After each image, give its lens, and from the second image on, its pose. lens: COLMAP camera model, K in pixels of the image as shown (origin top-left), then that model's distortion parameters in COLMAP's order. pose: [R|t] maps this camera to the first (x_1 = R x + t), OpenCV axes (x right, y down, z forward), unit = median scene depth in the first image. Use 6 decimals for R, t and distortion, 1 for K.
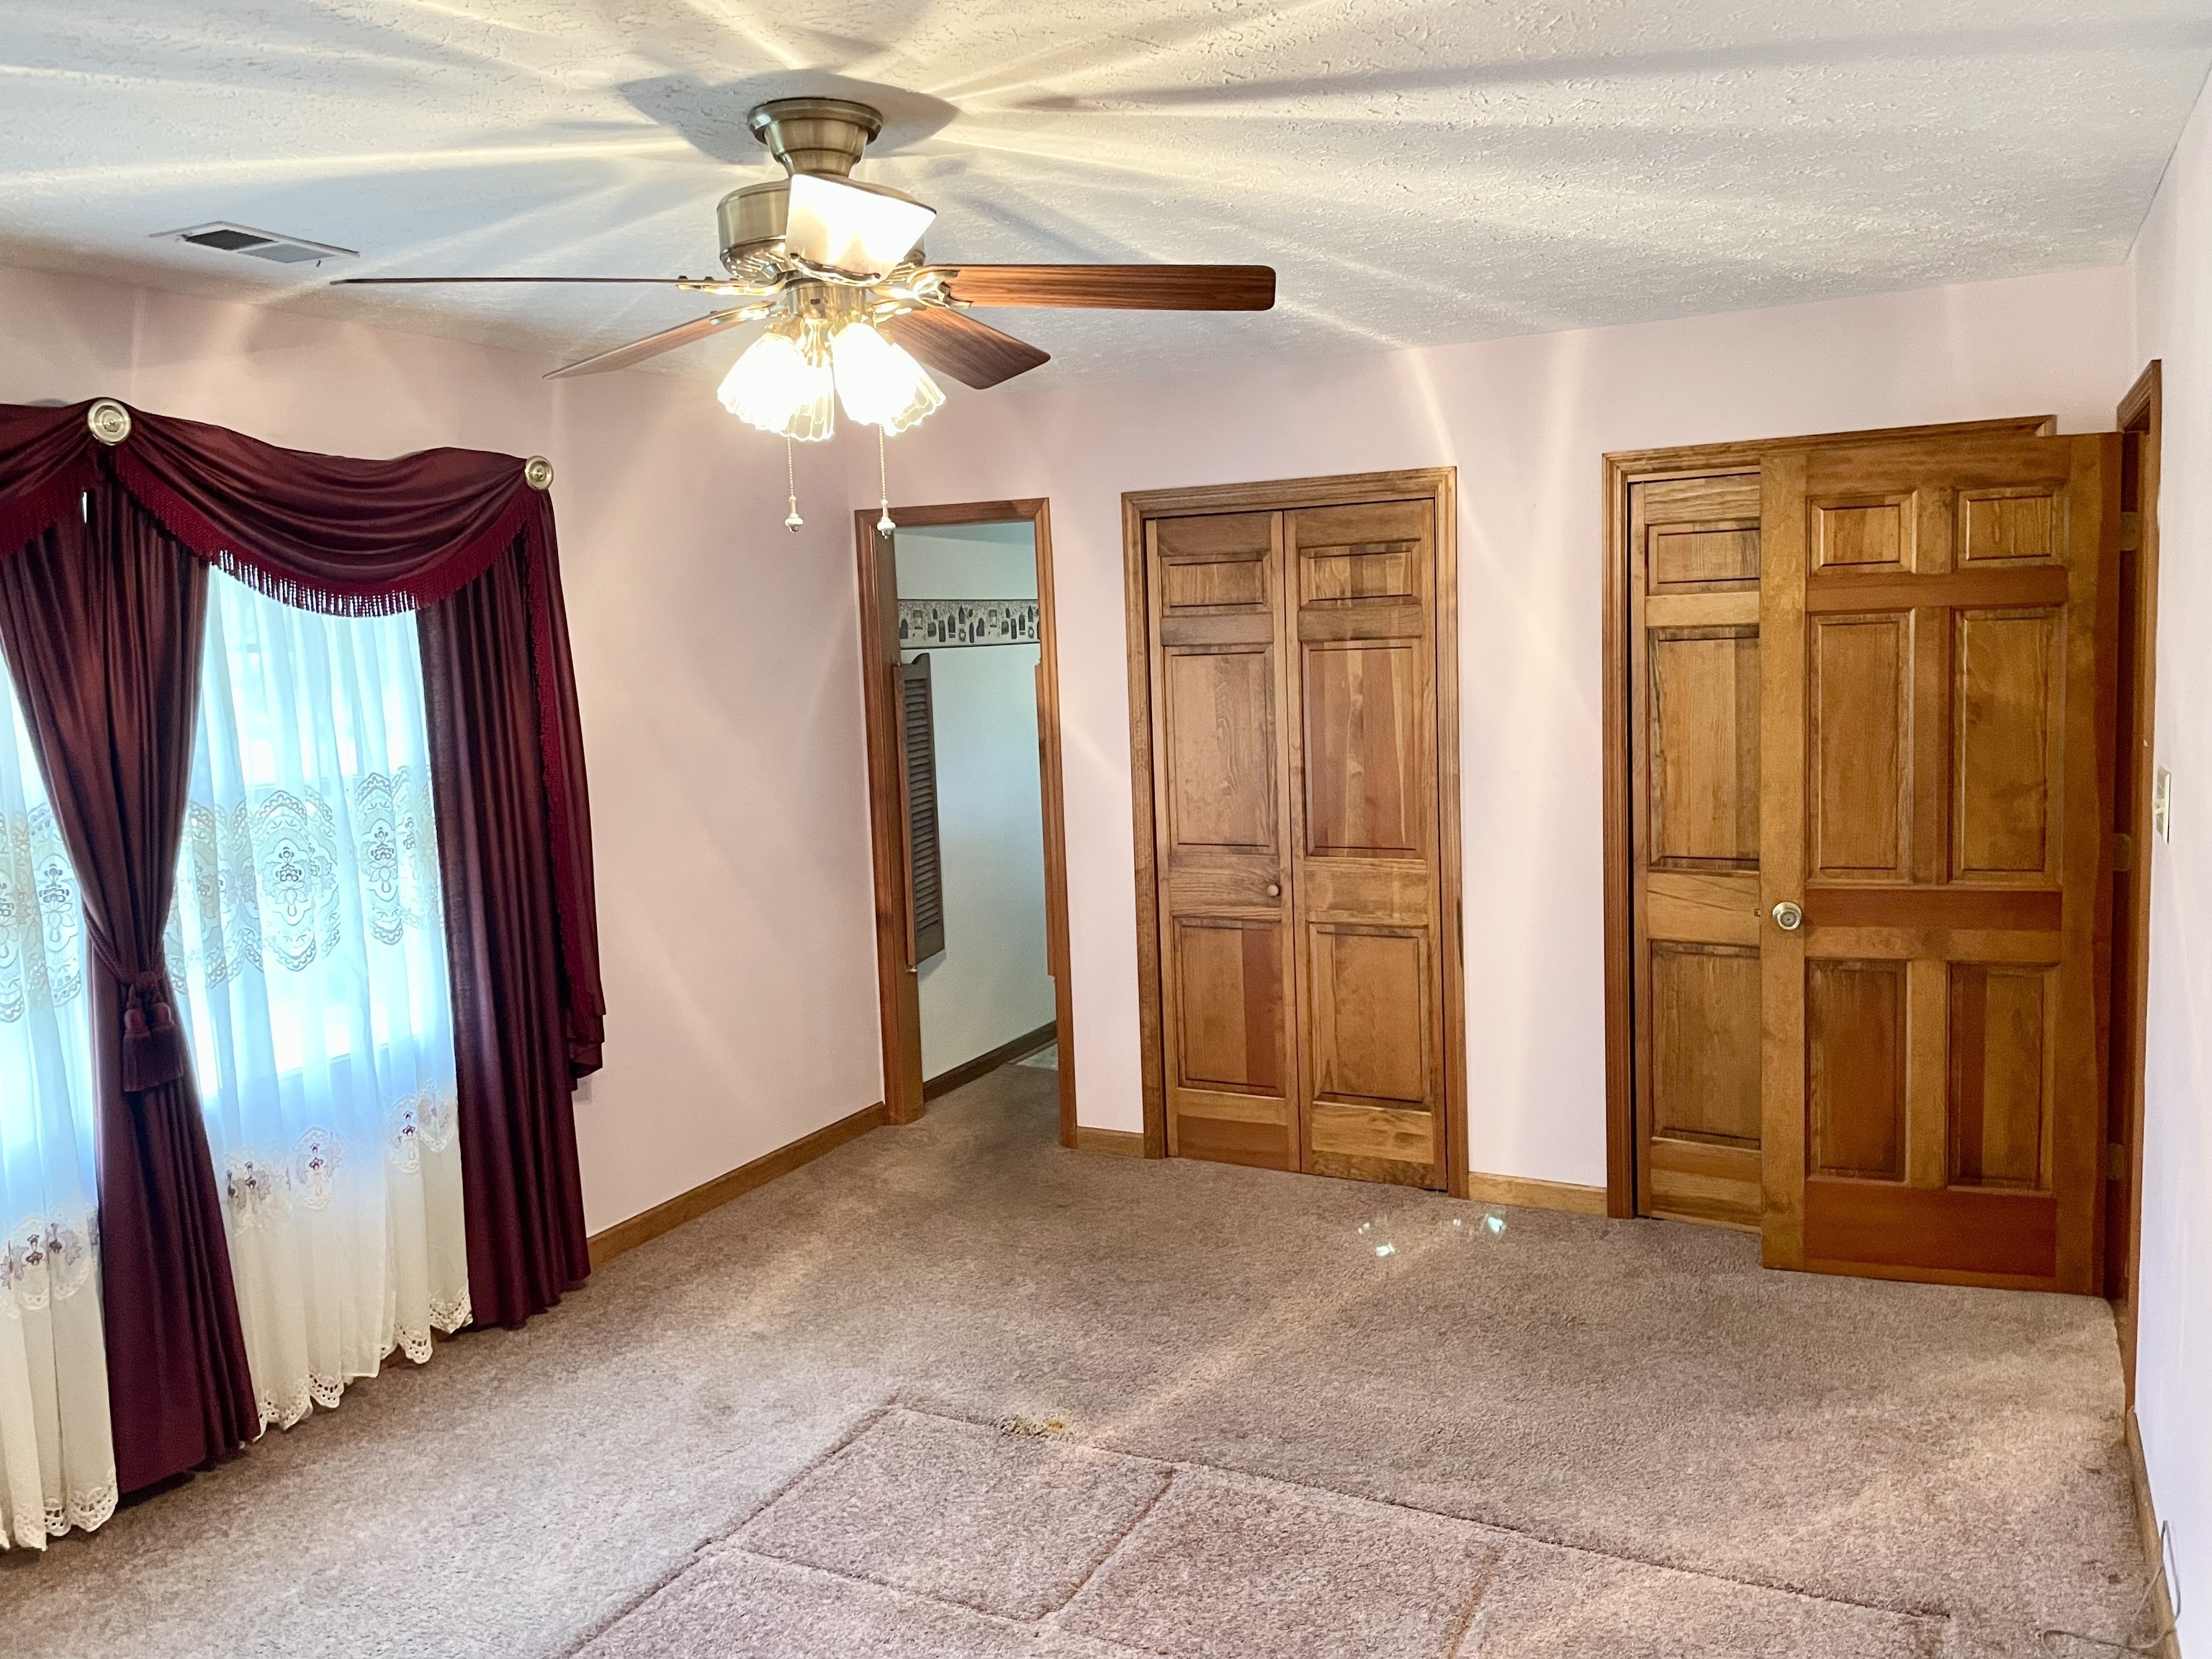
lens RADIAL K [[1718.0, 0, 1106.0], [0, 1718.0, 829.5], [0, 0, 1]] dist [0.092301, -0.133837]
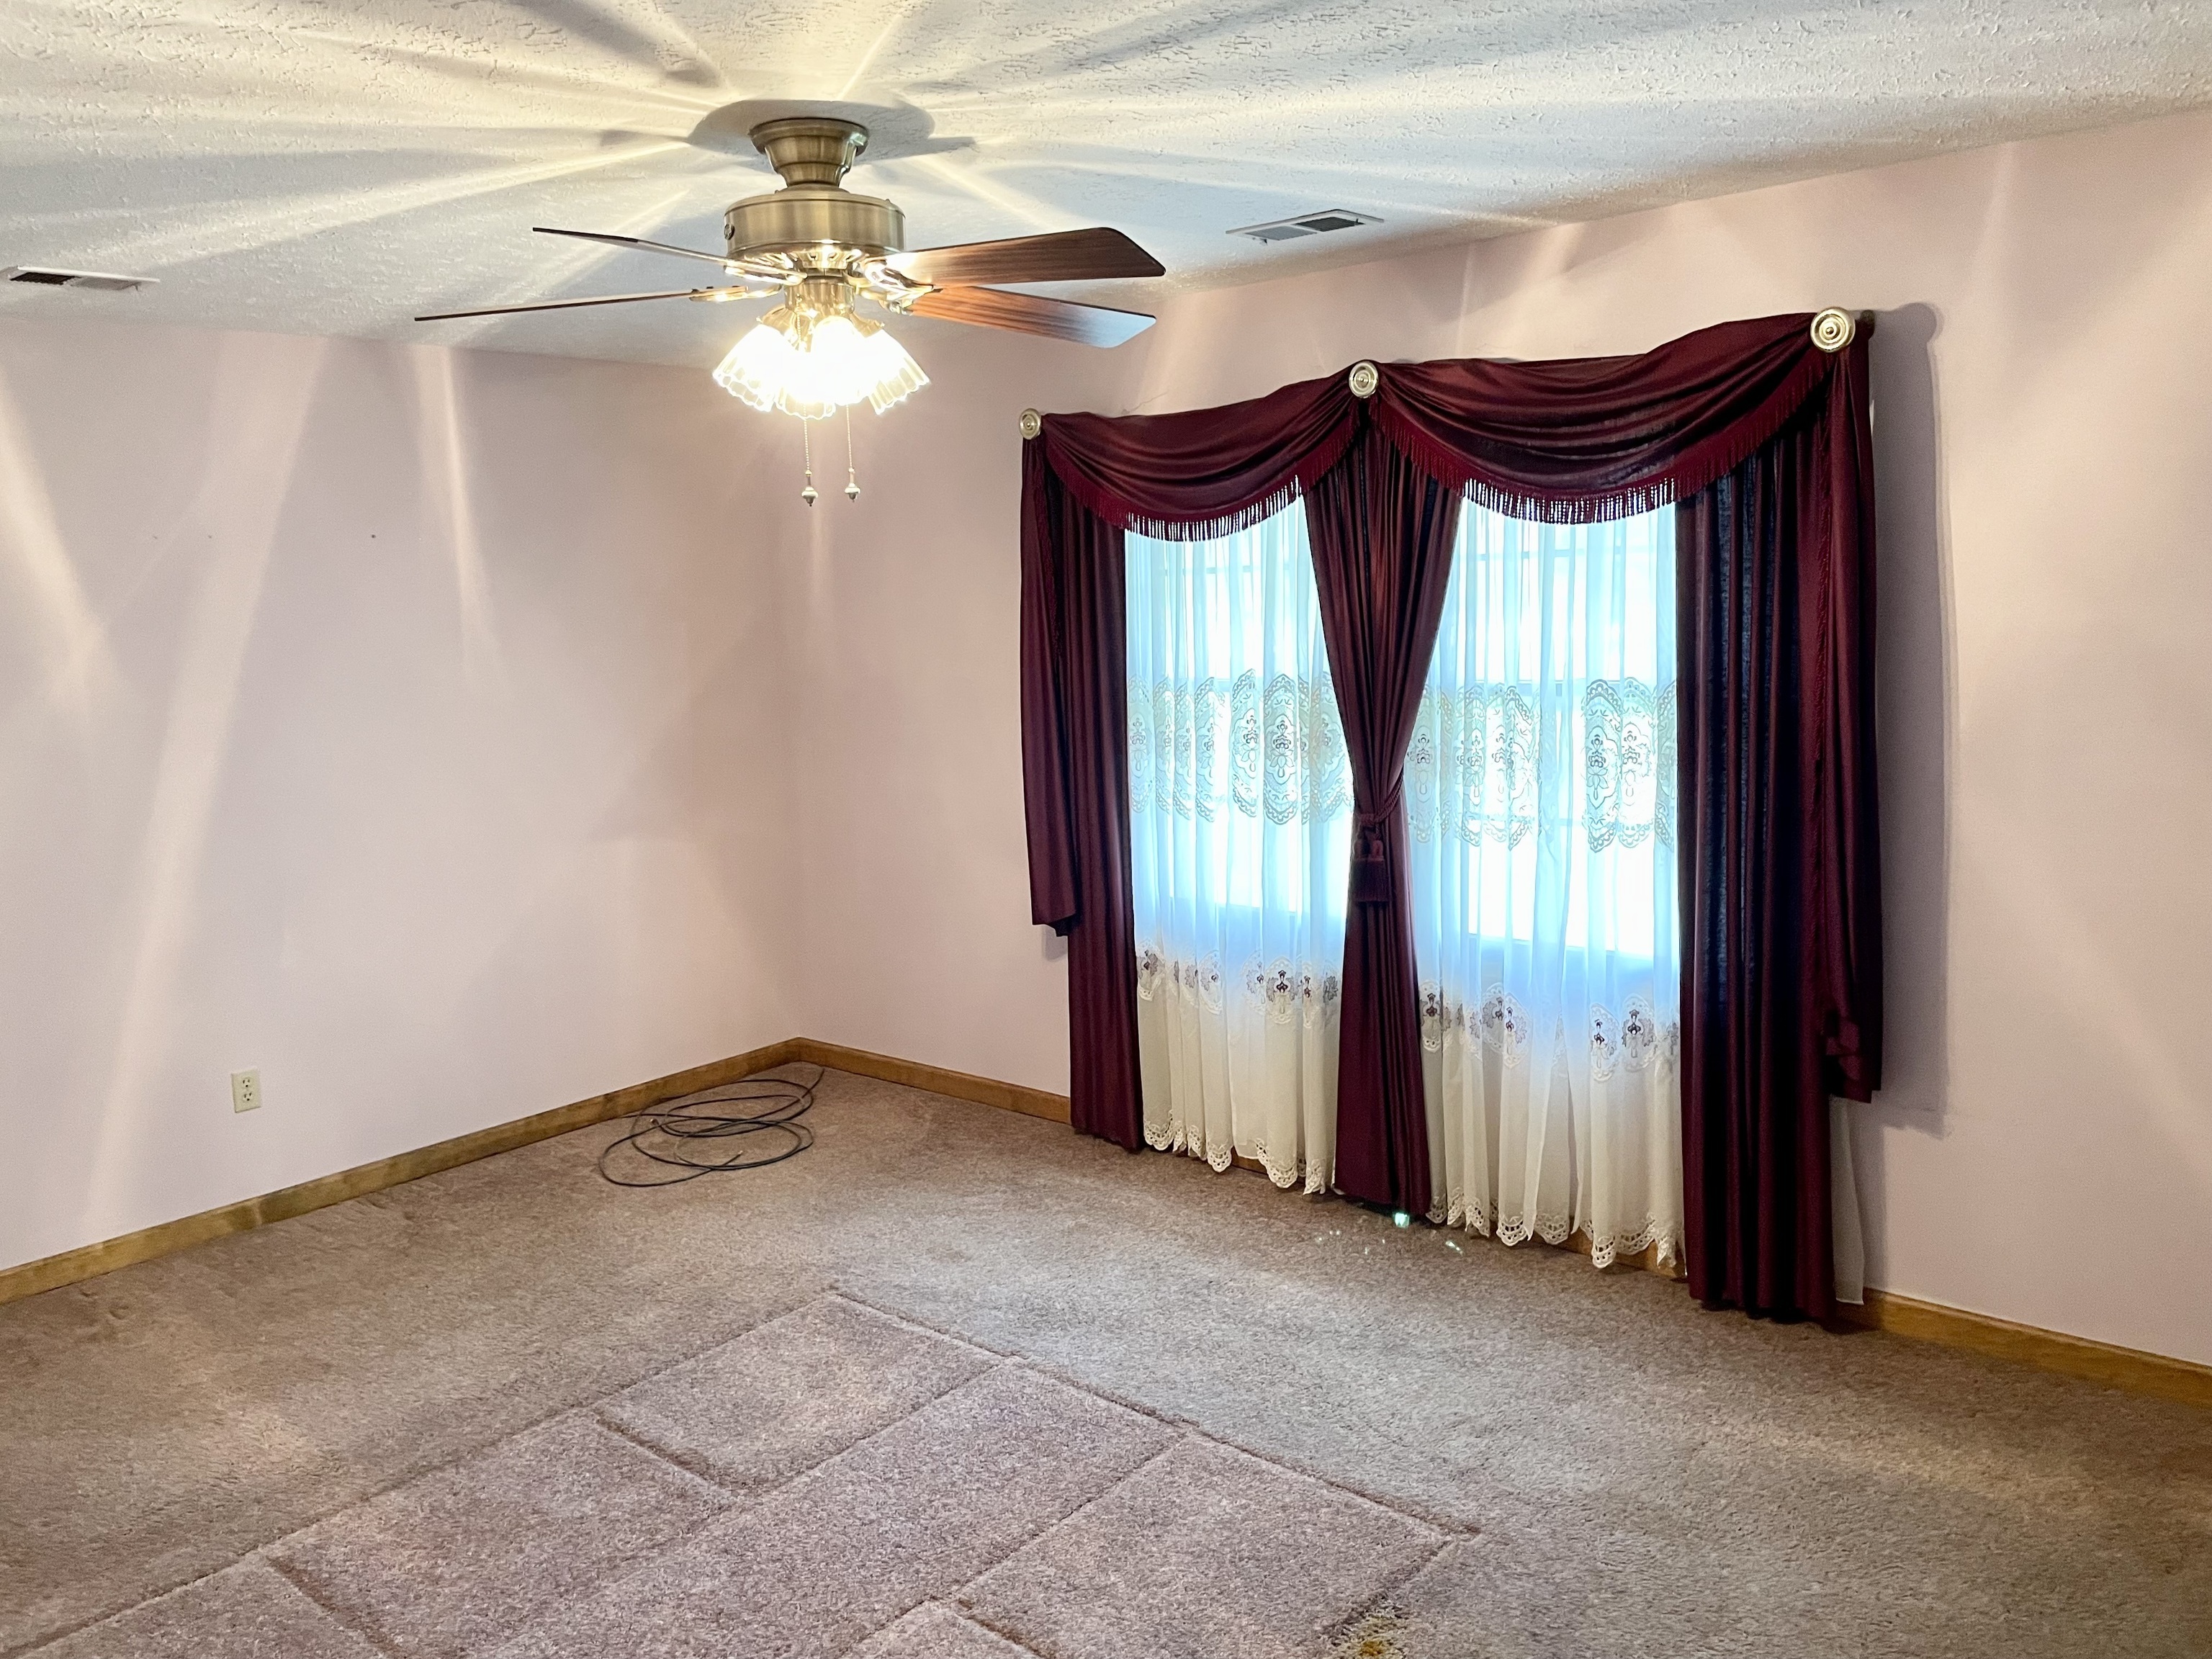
lens RADIAL K [[1650.4, 0, 1108.1], [0, 1650.4, 799.3], [0, 0, 1]] dist [0.084415, 0.000220]
pose [[-0.238404, 0.175684, -0.955143, 0.609432], [-0.064009, 0.978520, 0.195961, -0.143373], [0.969054, 0.107855, -0.222038, 1.005158]]
